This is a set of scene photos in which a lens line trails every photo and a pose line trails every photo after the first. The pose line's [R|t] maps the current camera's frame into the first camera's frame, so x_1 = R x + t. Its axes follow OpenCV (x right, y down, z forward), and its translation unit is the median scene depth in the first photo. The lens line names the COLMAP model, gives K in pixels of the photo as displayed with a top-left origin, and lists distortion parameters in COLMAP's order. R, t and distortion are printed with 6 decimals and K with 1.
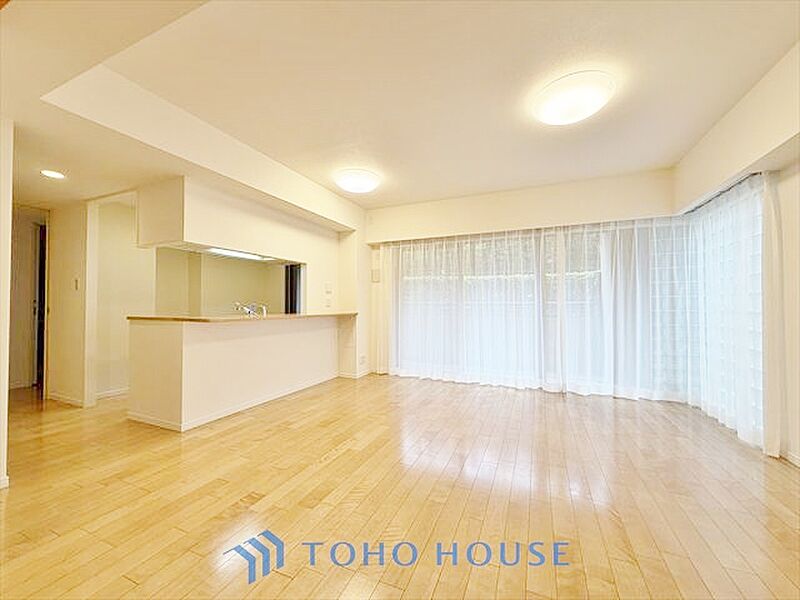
lens RADIAL K [[318.4, 0, 400.0], [0, 318.4, 300.0], [0, 0, 1]] dist [0.000178, 0.000045]
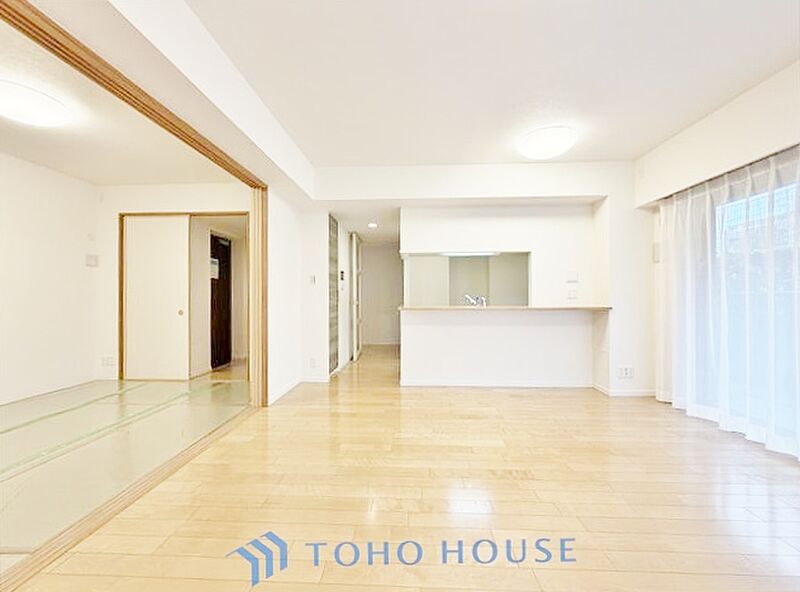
lens RADIAL K [[325.2, 0, 399.2], [0, 325.2, 293.8], [0, 0, 1]] dist [0.022596, 0.000012]
pose [[0.346460, -0.004233, -0.938055, 0.463595], [0.018453, 0.999827, 0.002303, -0.001700], [0.937883, -0.018108, 0.346478, 0.308668]]
